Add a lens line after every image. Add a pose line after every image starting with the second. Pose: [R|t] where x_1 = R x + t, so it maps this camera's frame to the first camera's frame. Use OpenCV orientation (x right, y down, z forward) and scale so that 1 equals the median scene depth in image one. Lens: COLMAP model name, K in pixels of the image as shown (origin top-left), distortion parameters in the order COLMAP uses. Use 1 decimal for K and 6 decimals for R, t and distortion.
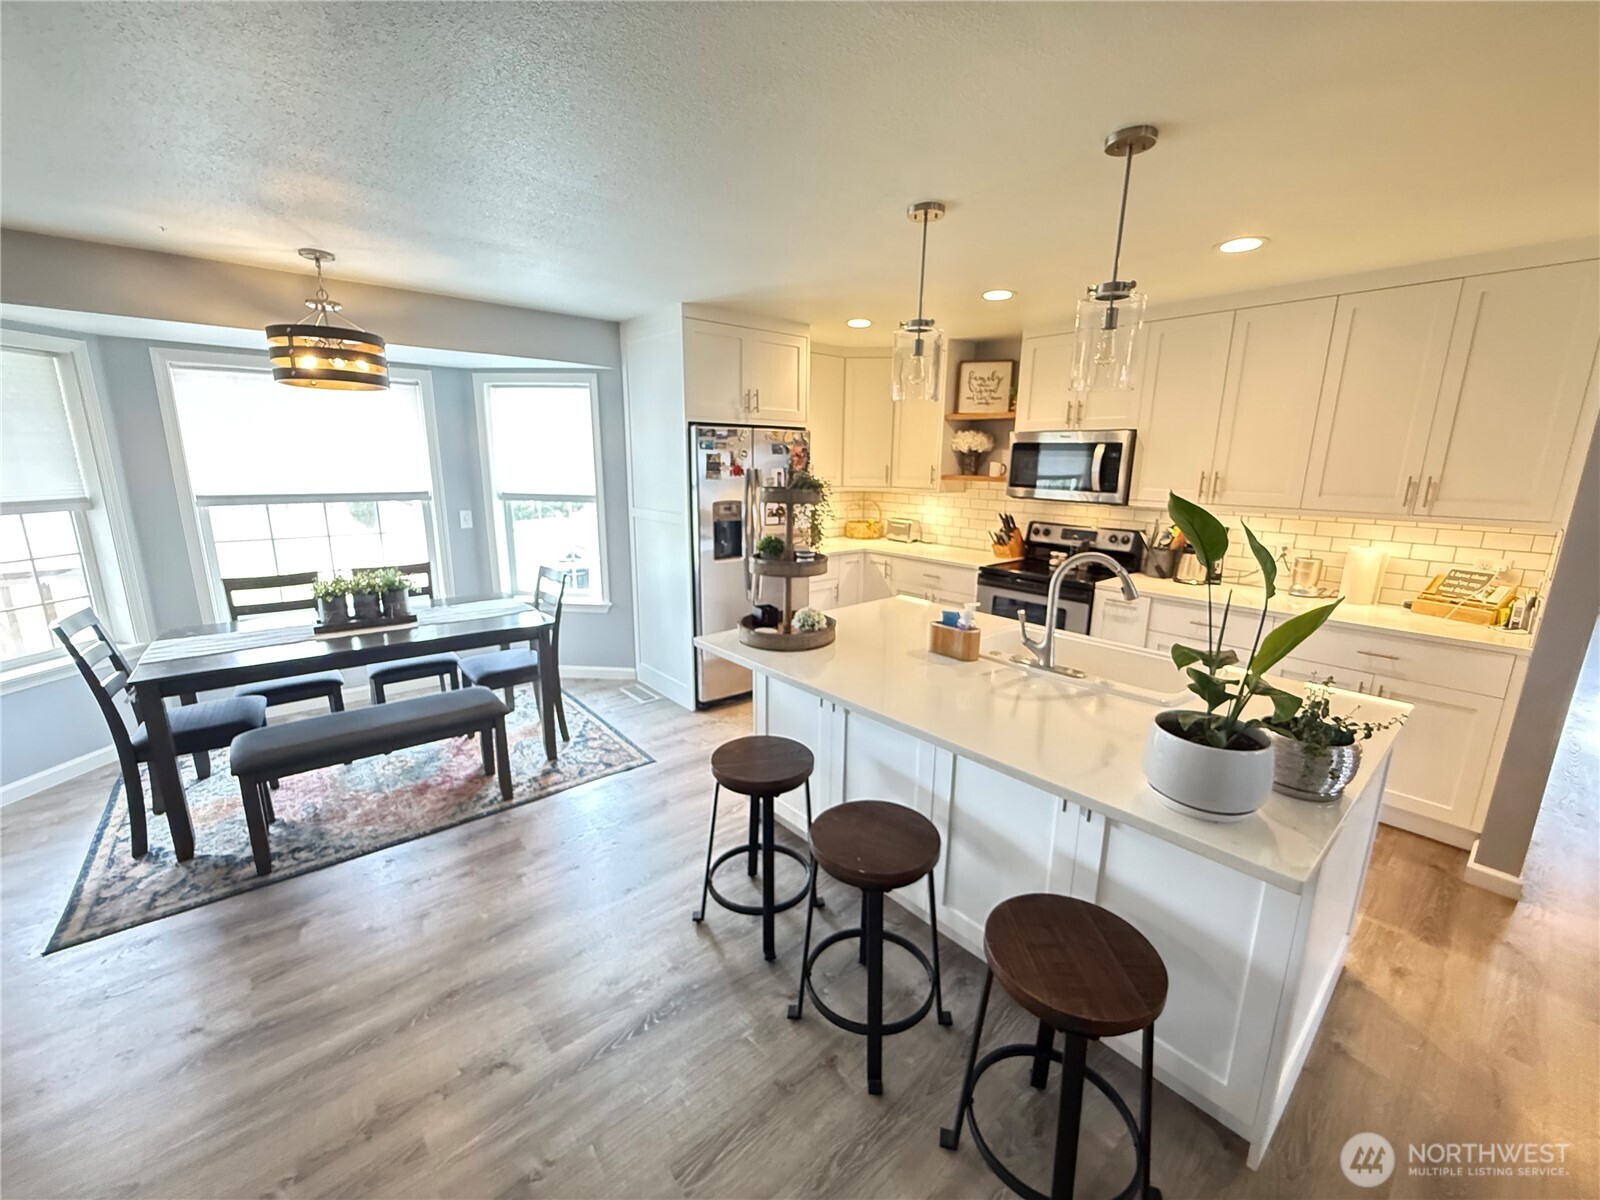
lens RADIAL K [[638.6, 0, 795.2], [0, 638.6, 601.1], [0, 0, 1]] dist [-0.000728, -0.000137]
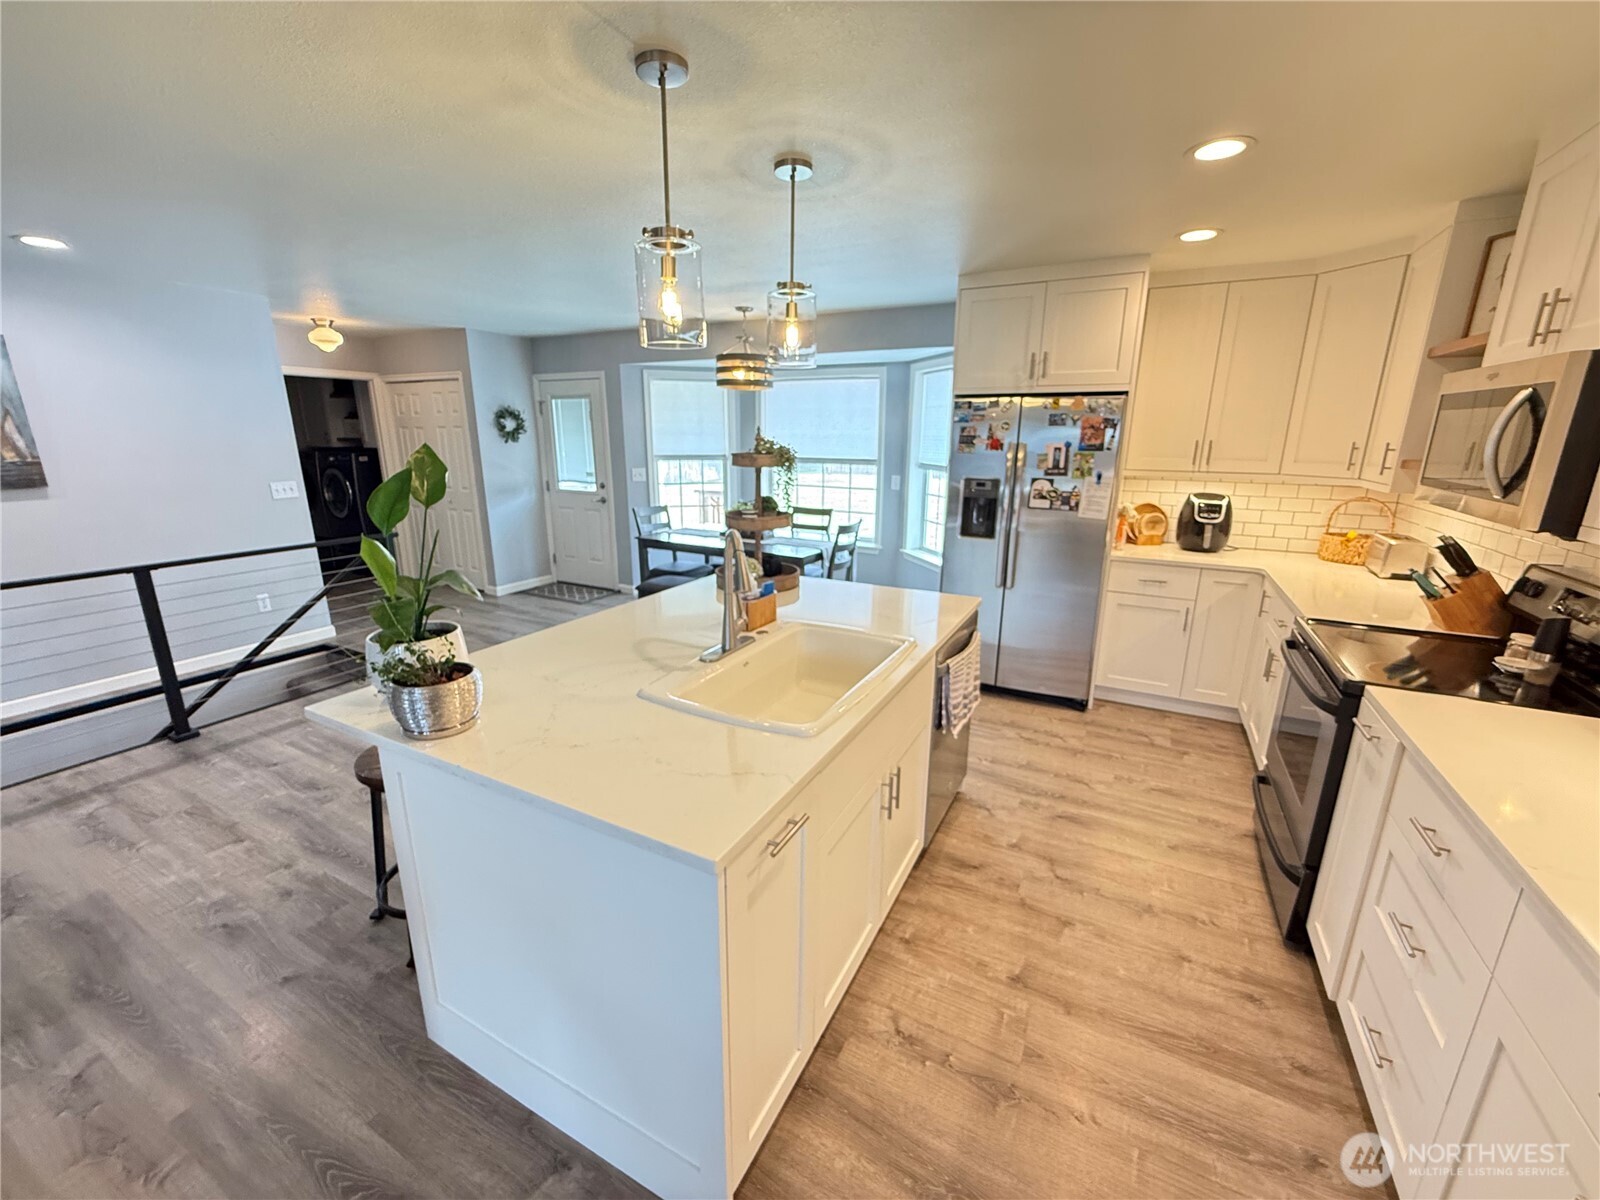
lens RADIAL K [[638.6, 0, 803.7], [0, 638.6, 602.7], [0, 0, 1]] dist [-0.000728, -0.000137]
pose [[0.372079, 0.232422, -0.898631, 0.962061], [-0.204915, 0.964824, 0.164697, -0.107605], [0.905300, 0.122863, 0.406617, 0.548183]]
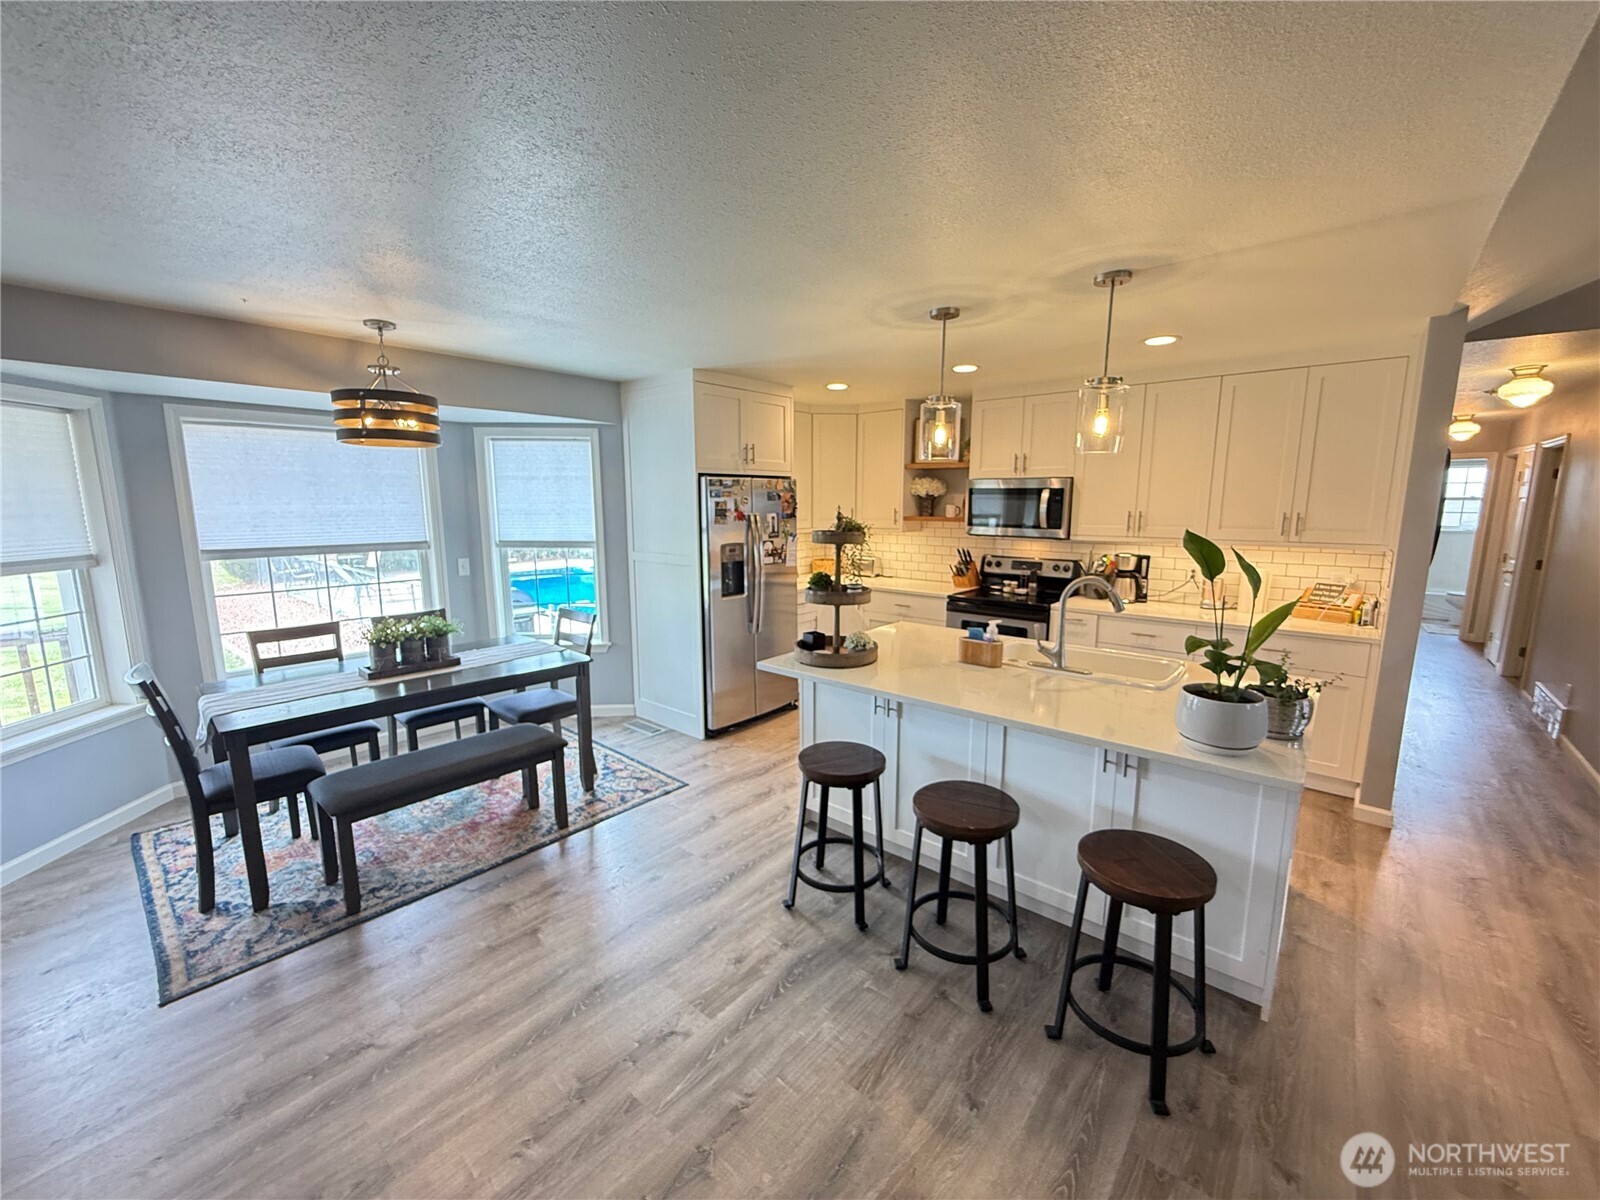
lens RADIAL K [[638.6, 0, 795.5], [0, 638.6, 600.7], [0, 0, 1]] dist [-0.000728, -0.000137]
pose [[0.987825, -0.035862, 0.151377, -0.233196], [0.045354, 0.997184, -0.059728, 0.017130], [-0.148809, 0.065866, 0.986670, -0.131899]]
